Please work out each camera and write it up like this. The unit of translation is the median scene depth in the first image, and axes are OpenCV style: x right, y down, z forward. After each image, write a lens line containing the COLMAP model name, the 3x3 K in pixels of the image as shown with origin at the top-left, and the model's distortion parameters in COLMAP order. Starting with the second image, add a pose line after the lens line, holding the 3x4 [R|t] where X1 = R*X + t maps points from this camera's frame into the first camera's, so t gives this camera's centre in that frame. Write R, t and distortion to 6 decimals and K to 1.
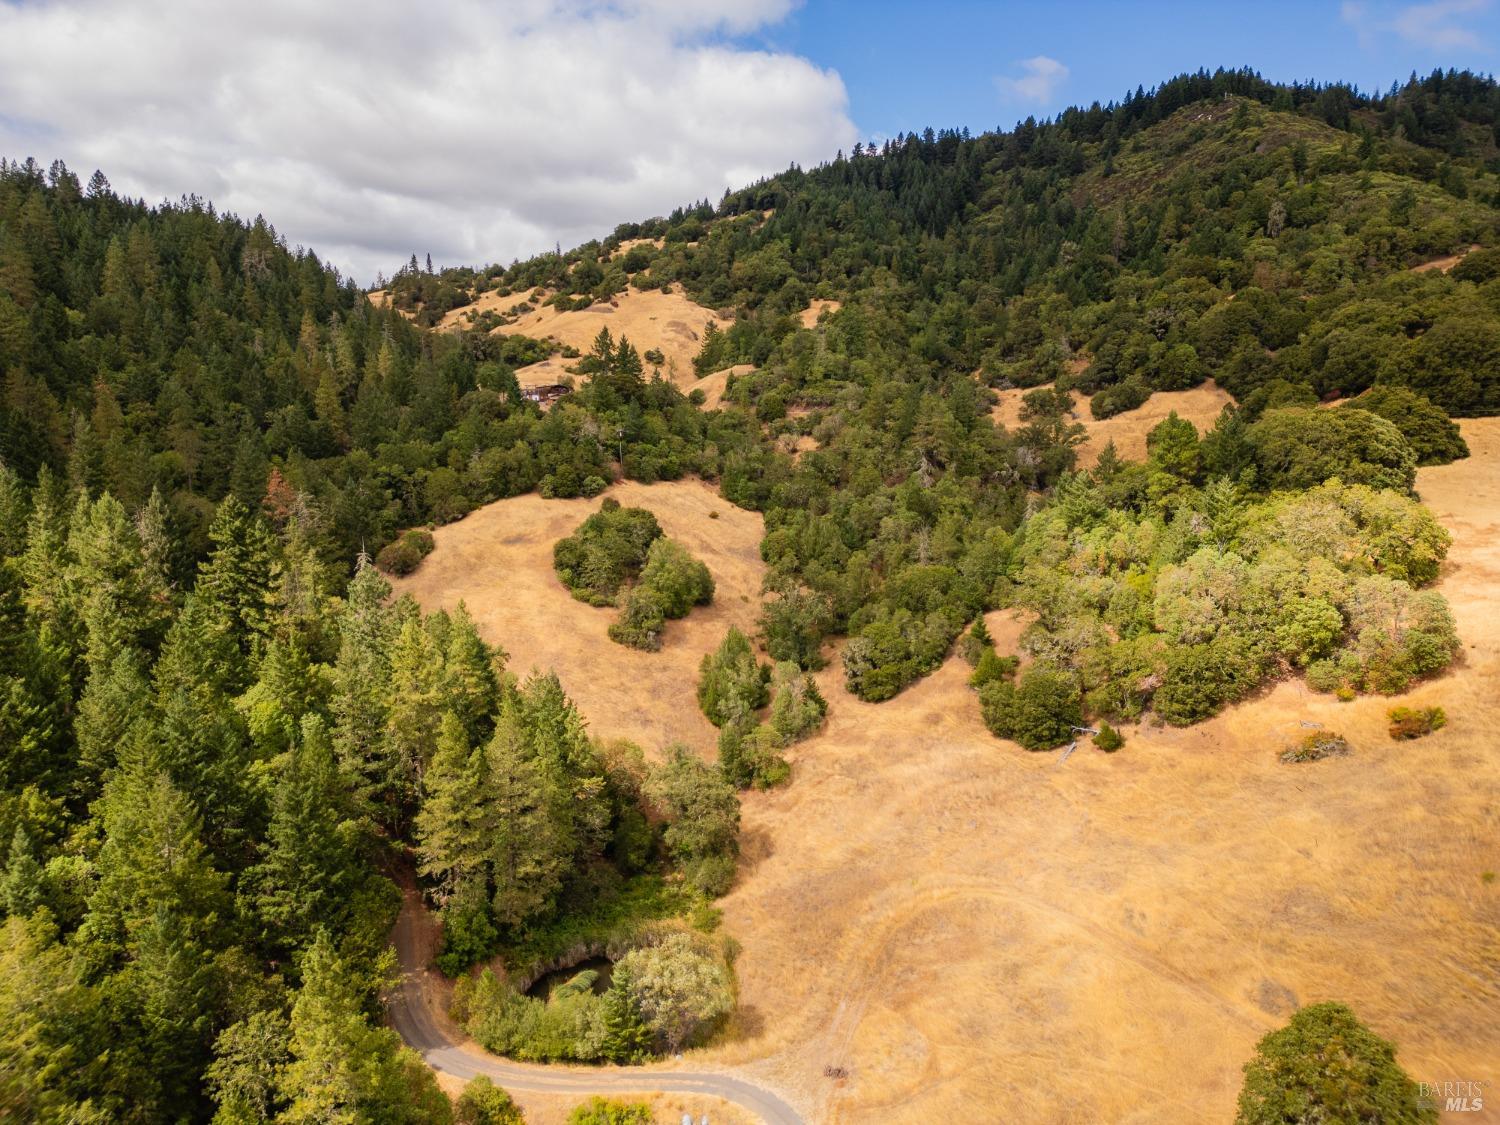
lens RADIAL K [[1036.4, 0, 755.4], [0, 1036.4, 559.6], [0, 0, 1]] dist [0.063389, -0.060445]
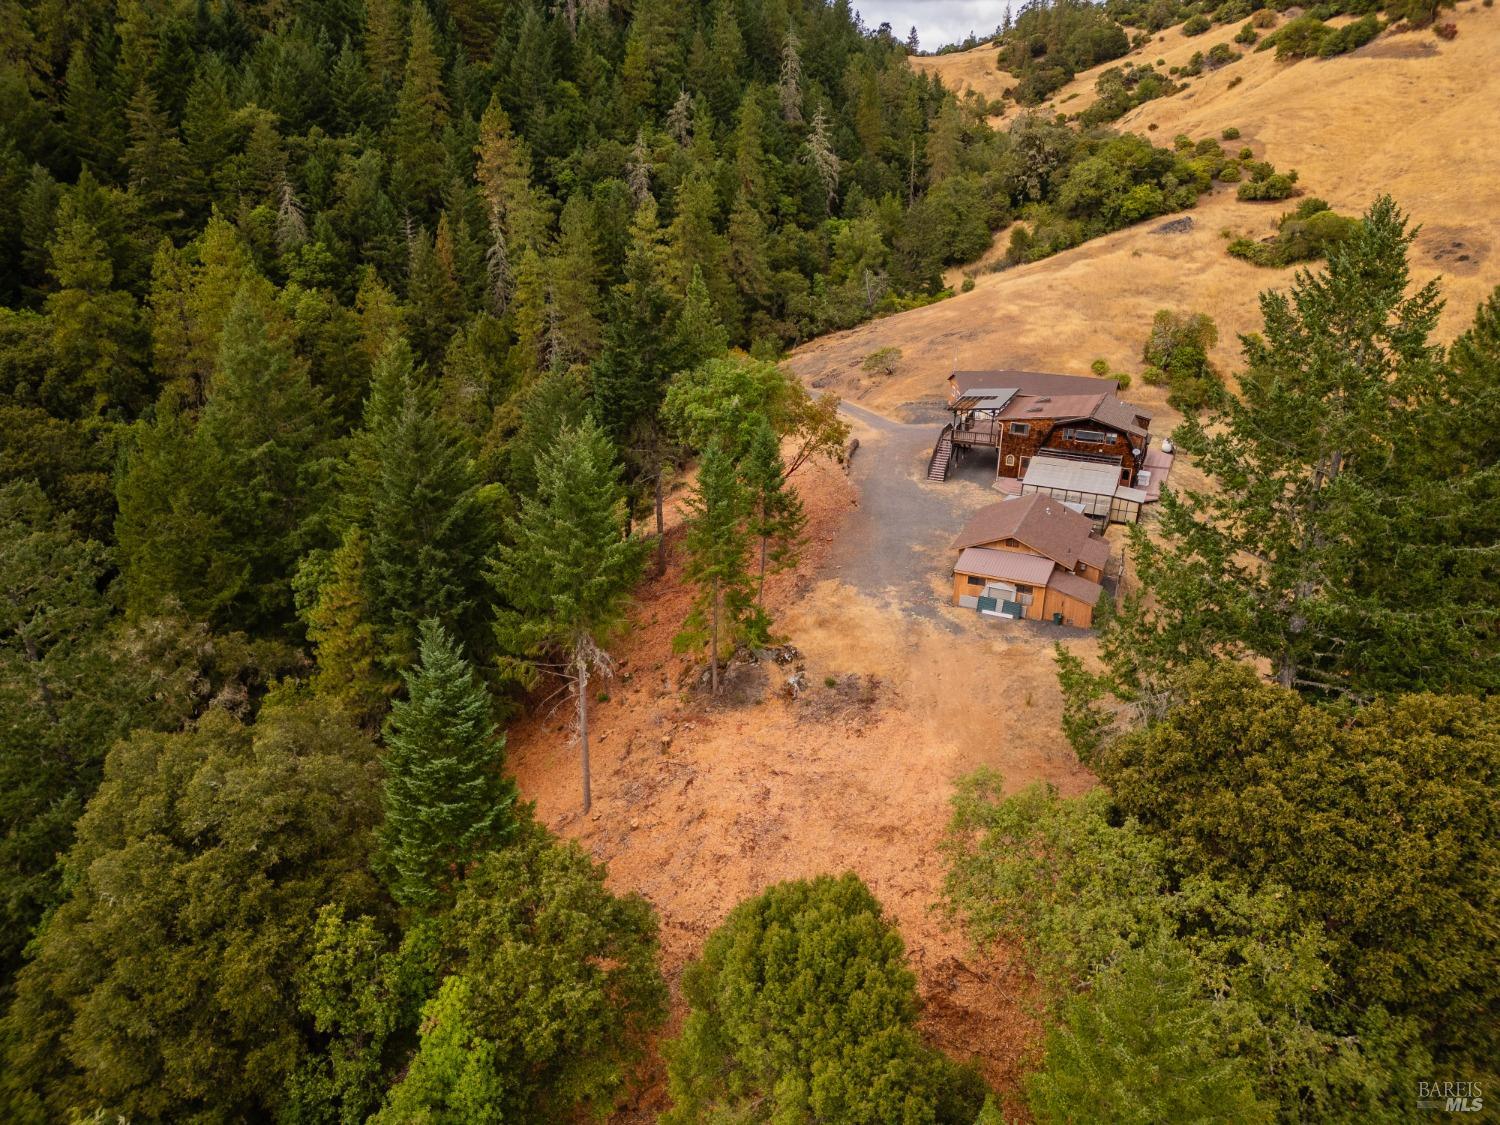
lens RADIAL K [[1036.4, 0, 755.4], [0, 1036.4, 559.6], [0, 0, 1]] dist [0.063389, -0.060445]
pose [[0.793452, 0.223122, -0.566261, -0.074226], [-0.104431, 0.966492, 0.234494, -0.123470], [0.599607, -0.126925, 0.790165, 0.520727]]
